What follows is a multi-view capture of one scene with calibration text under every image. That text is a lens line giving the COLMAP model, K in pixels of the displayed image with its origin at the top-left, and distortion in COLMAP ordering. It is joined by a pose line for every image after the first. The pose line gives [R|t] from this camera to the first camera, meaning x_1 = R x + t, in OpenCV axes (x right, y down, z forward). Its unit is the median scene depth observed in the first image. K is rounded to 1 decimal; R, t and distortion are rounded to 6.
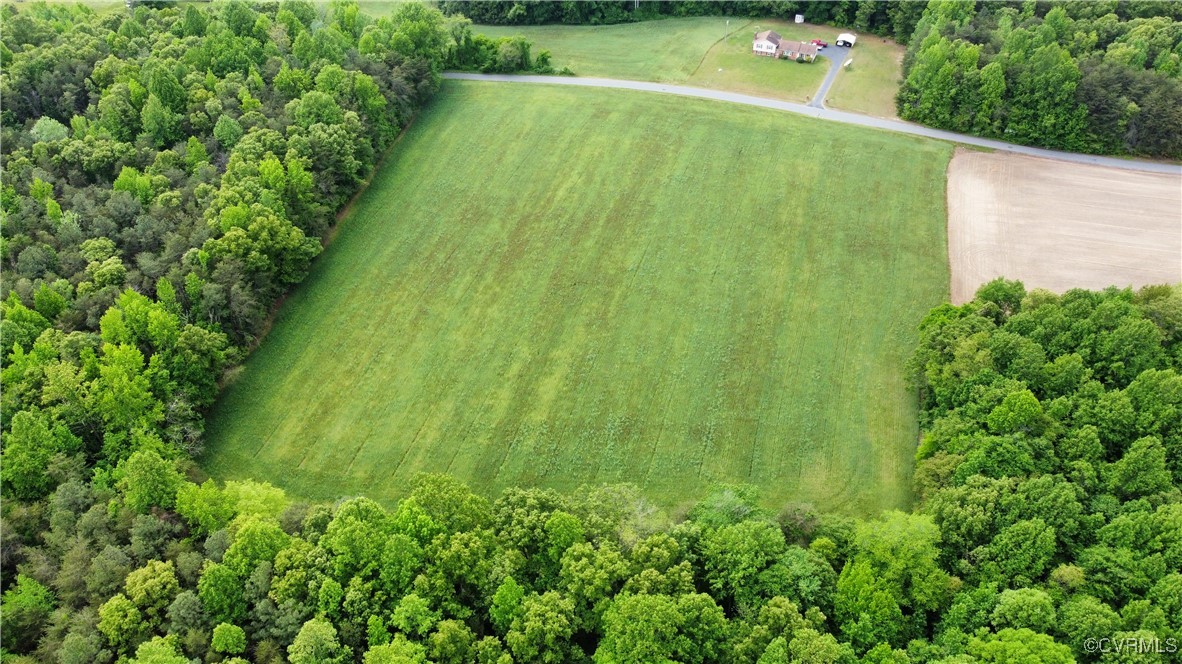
lens RADIAL K [[898.1, 0, 591.2], [0, 898.1, 333.7], [0, 0, 1]] dist [-0.000828, -0.002173]
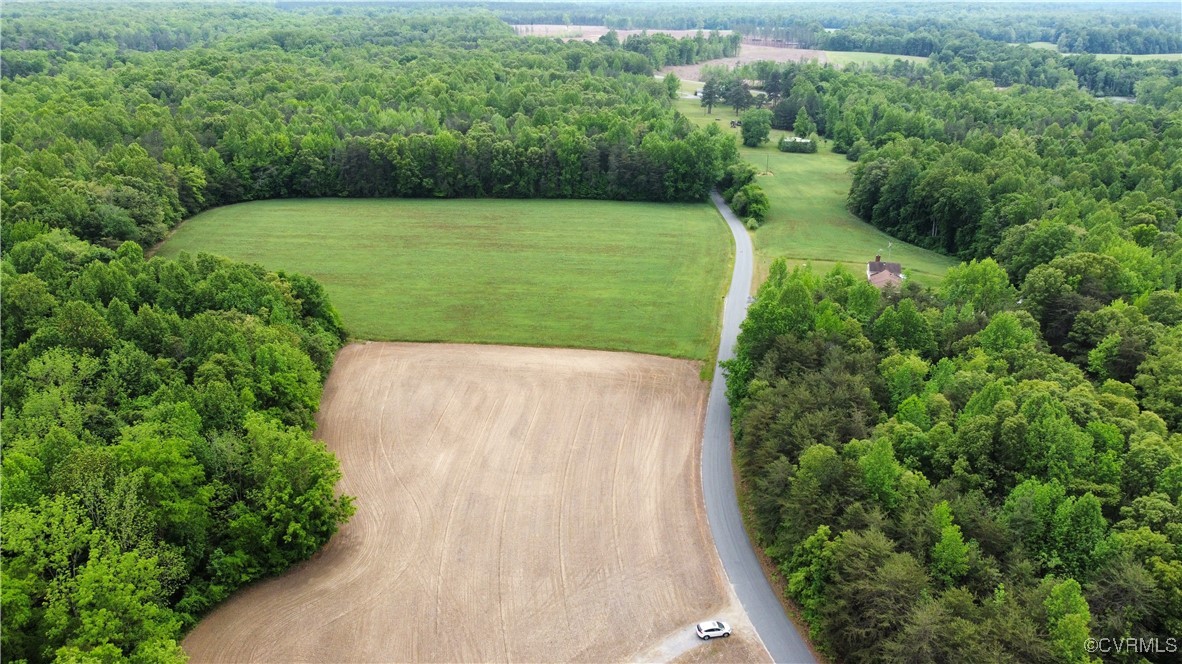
lens RADIAL K [[898.1, 0, 588.7], [0, 898.1, 338.4], [0, 0, 1]] dist [-0.000828, -0.002173]
pose [[0.177239, 0.369315, -0.912246, 1.250799], [-0.639732, 0.747614, 0.178372, -0.339872], [0.747883, 0.551978, 0.368769, 0.708155]]
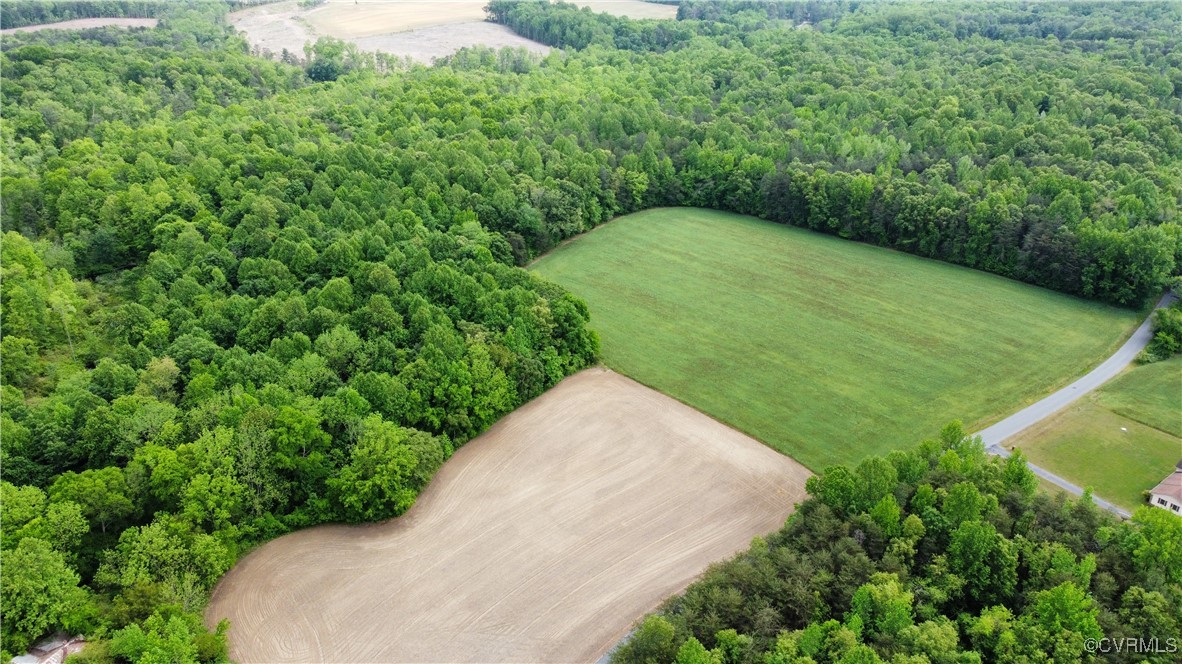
lens RADIAL K [[898.1, 0, 586.4], [0, 898.1, 335.4], [0, 0, 1]] dist [-0.000828, -0.002173]
pose [[-0.531760, 0.360203, -0.766476, 1.213036], [-0.545048, 0.547139, 0.635266, -0.741416], [0.648193, 0.755575, -0.094619, 0.938440]]
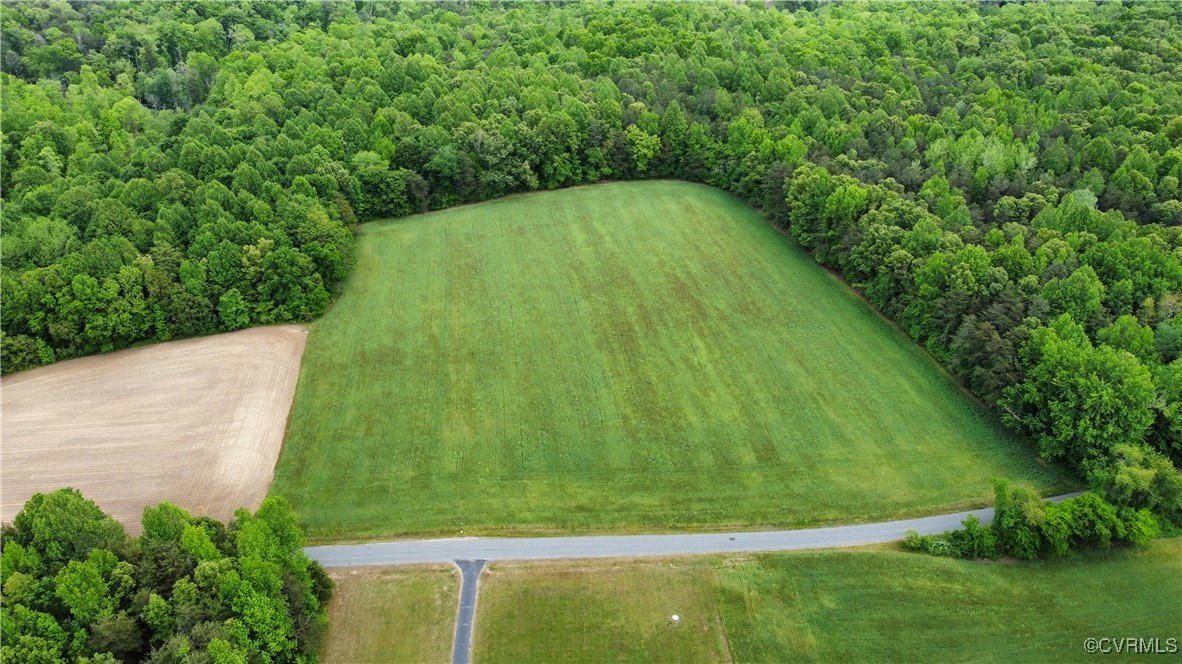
lens RADIAL K [[898.1, 0, 585.6], [0, 898.1, 335.1], [0, 0, 1]] dist [-0.000828, -0.002173]
pose [[-0.909383, 0.204820, -0.362038, 0.438971], [-0.267443, 0.378713, 0.886031, -1.017118], [0.318586, 0.902566, -0.289618, 1.286085]]
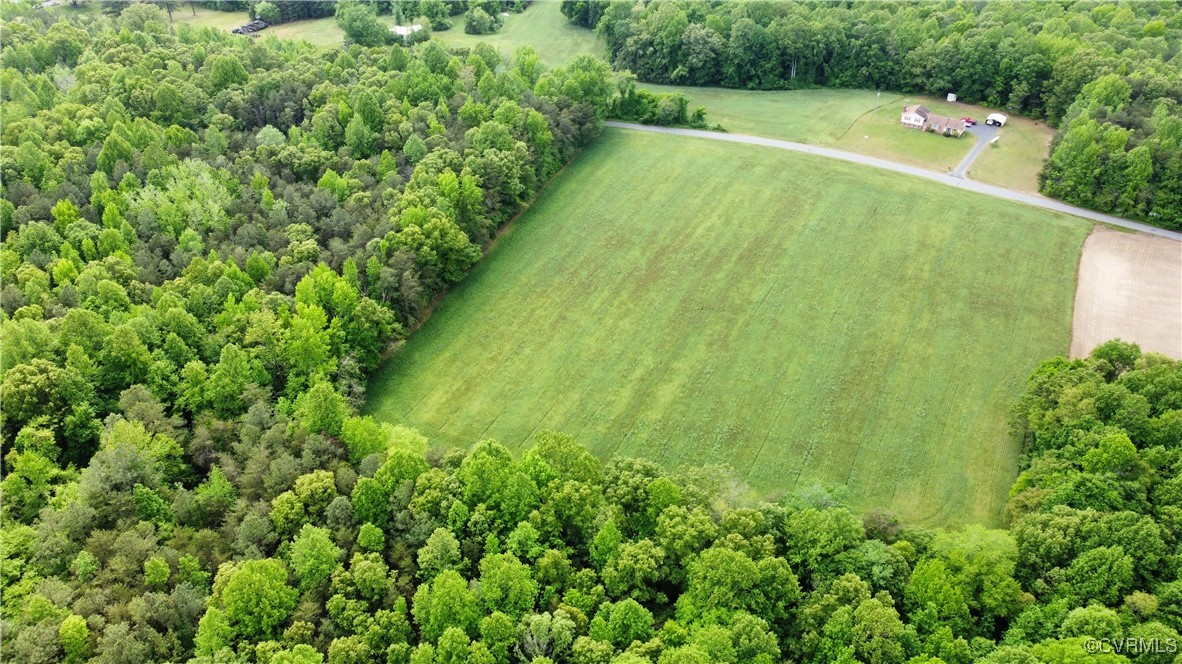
lens RADIAL K [[898.1, 0, 591.2], [0, 898.1, 333.6], [0, 0, 1]] dist [-0.000828, -0.002173]
pose [[0.982270, 0.109226, -0.152365, 0.016984], [-0.121192, 0.990046, -0.071565, 0.062265], [0.143032, 0.088761, 0.985730, -0.078228]]
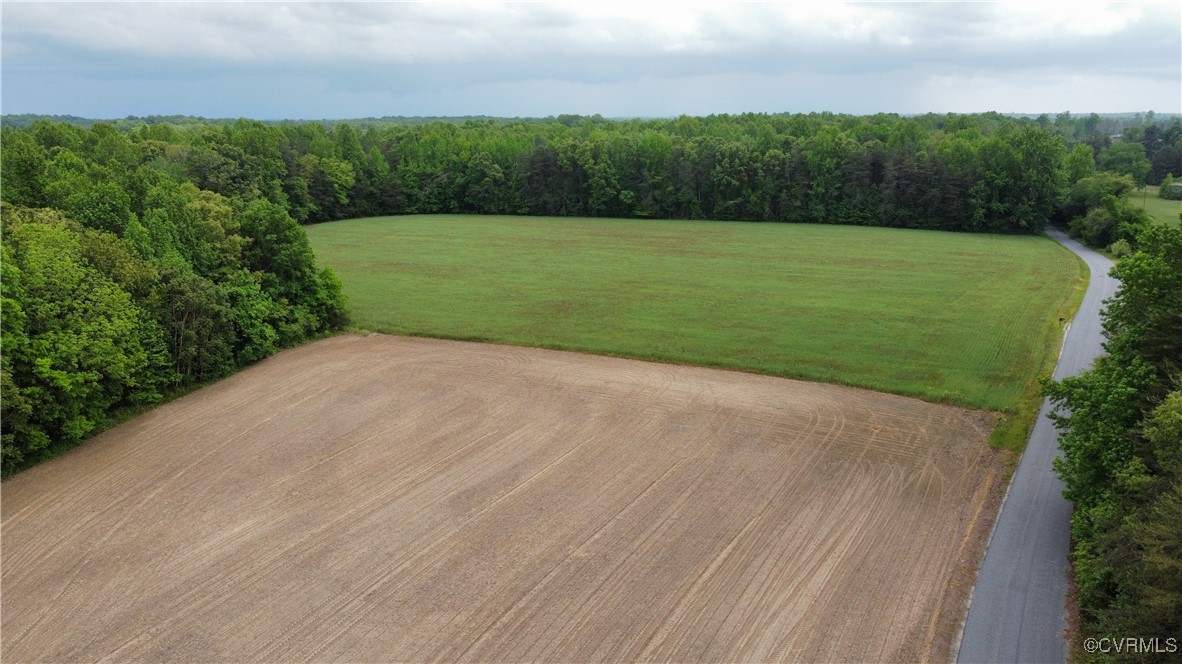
lens RADIAL K [[898.1, 0, 589.8], [0, 898.1, 336.2], [0, 0, 1]] dist [-0.000828, -0.002173]
pose [[-0.166748, 0.234731, -0.957652, 0.853997], [-0.627957, 0.723521, 0.286683, -0.259103], [0.760175, 0.649168, 0.026755, 0.969394]]
